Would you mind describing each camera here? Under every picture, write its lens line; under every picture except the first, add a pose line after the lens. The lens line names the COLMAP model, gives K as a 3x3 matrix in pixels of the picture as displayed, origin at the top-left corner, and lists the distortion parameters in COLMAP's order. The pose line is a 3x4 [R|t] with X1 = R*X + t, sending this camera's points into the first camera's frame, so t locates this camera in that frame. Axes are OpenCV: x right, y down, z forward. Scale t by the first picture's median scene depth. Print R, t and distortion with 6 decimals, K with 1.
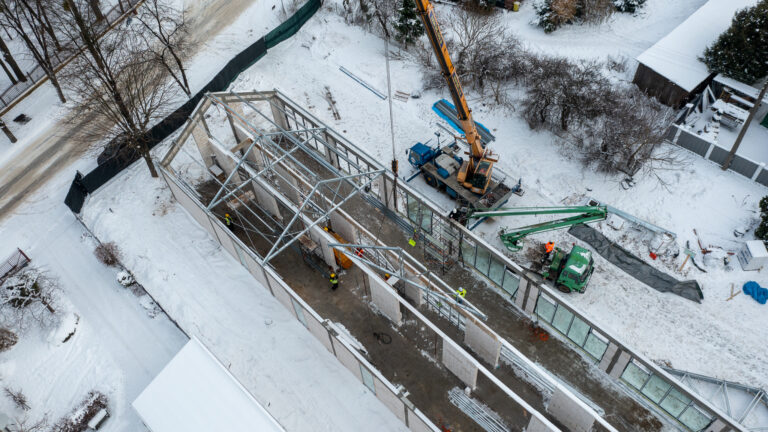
lens RADIAL K [[608.9, 0, 384.0], [0, 608.9, 216.0], [0, 0, 1]] dist [-0.005986, 0.004163]
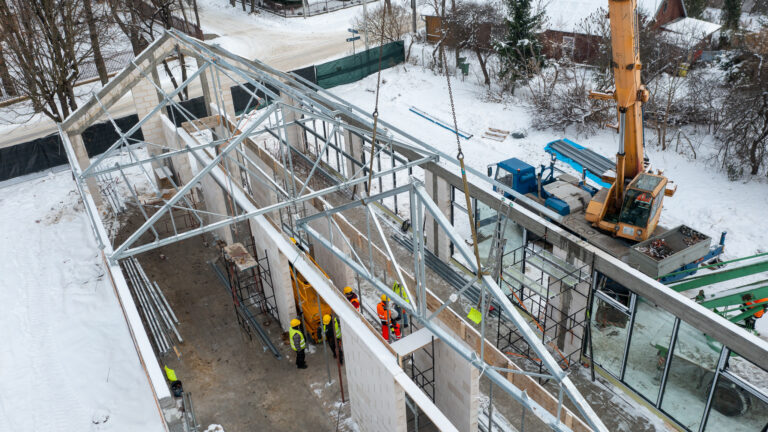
lens RADIAL K [[608.9, 0, 384.0], [0, 608.9, 216.0], [0, 0, 1]] dist [-0.005986, 0.004163]
pose [[0.974129, 0.119699, -0.191687, 0.058357], [-0.181757, 0.919033, -0.349774, 0.146250], [0.134299, 0.375566, 0.917014, 0.552253]]
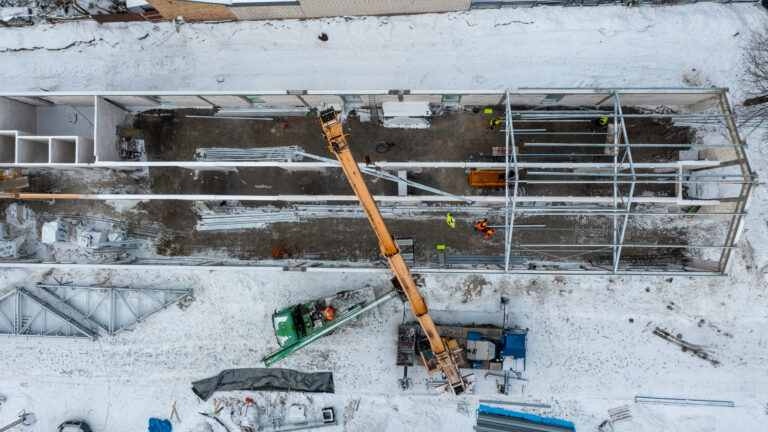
lens RADIAL K [[608.9, 0, 384.0], [0, 608.9, 216.0], [0, 0, 1]] dist [-0.005986, 0.004163]
pose [[-0.697750, 0.709413, 0.099385, -0.019323], [-0.494882, -0.577685, 0.649131, -0.488936], [0.517916, 0.403748, 0.754156, 0.238114]]
